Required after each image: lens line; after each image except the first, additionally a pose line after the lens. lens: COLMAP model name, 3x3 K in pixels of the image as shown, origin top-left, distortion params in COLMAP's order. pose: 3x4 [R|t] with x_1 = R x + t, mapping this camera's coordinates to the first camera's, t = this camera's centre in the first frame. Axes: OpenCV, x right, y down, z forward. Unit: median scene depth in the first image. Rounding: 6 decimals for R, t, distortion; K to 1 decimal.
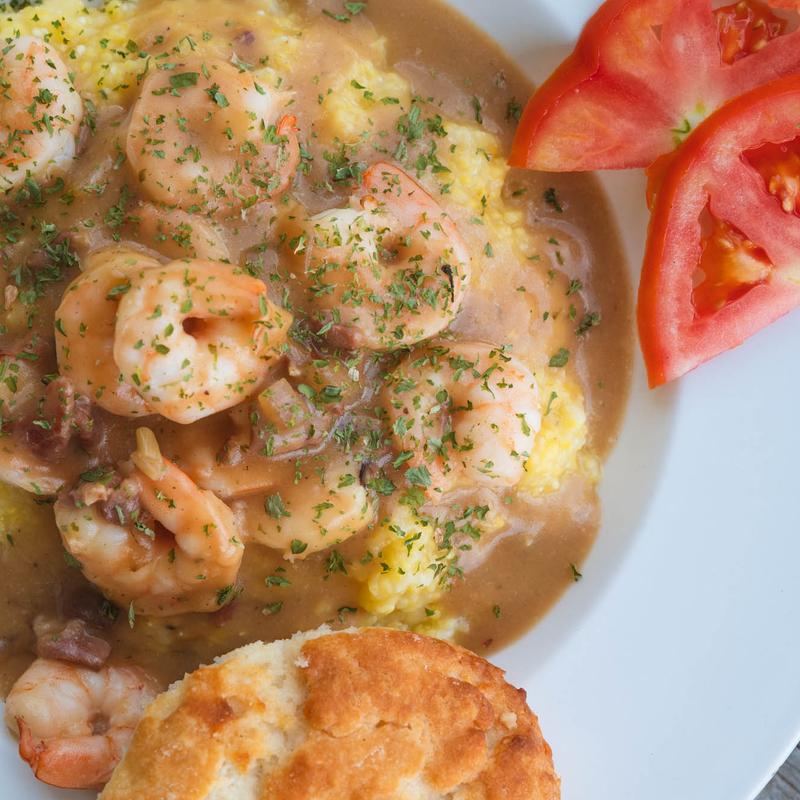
lens RADIAL K [[1956.3, 0, 401.4], [0, 1956.3, 400.5], [0, 0, 1]] dist [0.019998, 0.000000]
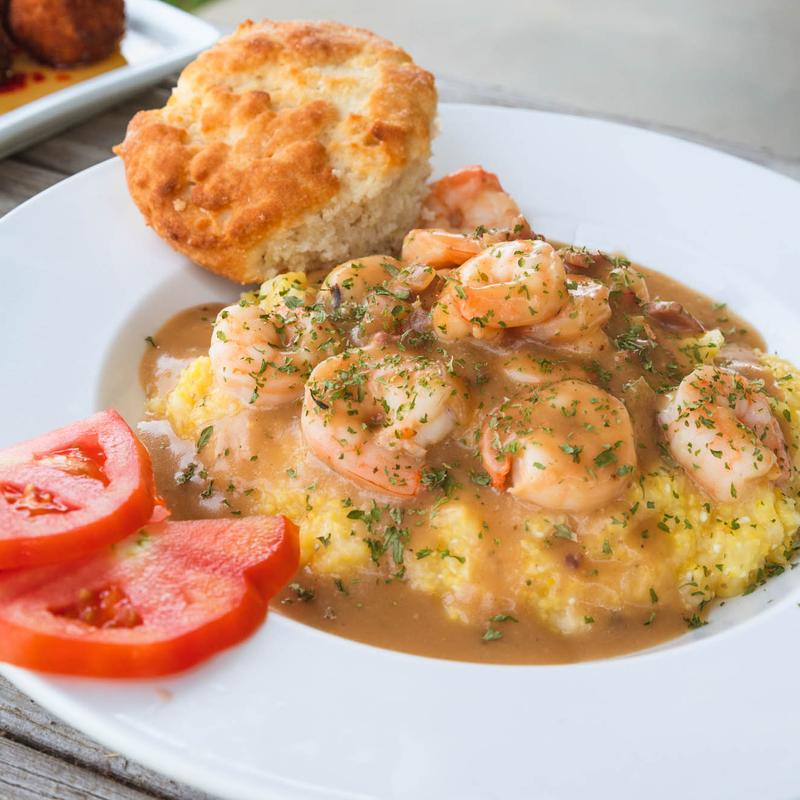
lens RADIAL K [[1420.8, 0, 401.7], [0, 1420.8, 400.0], [0, 0, 1]] dist [-0.069161, 0.000000]
pose [[-0.935132, 0.174141, -0.308549, 0.235241], [-0.350843, -0.576482, 0.737955, -0.690021], [-0.049364, 0.798338, 0.600183, 0.497806]]
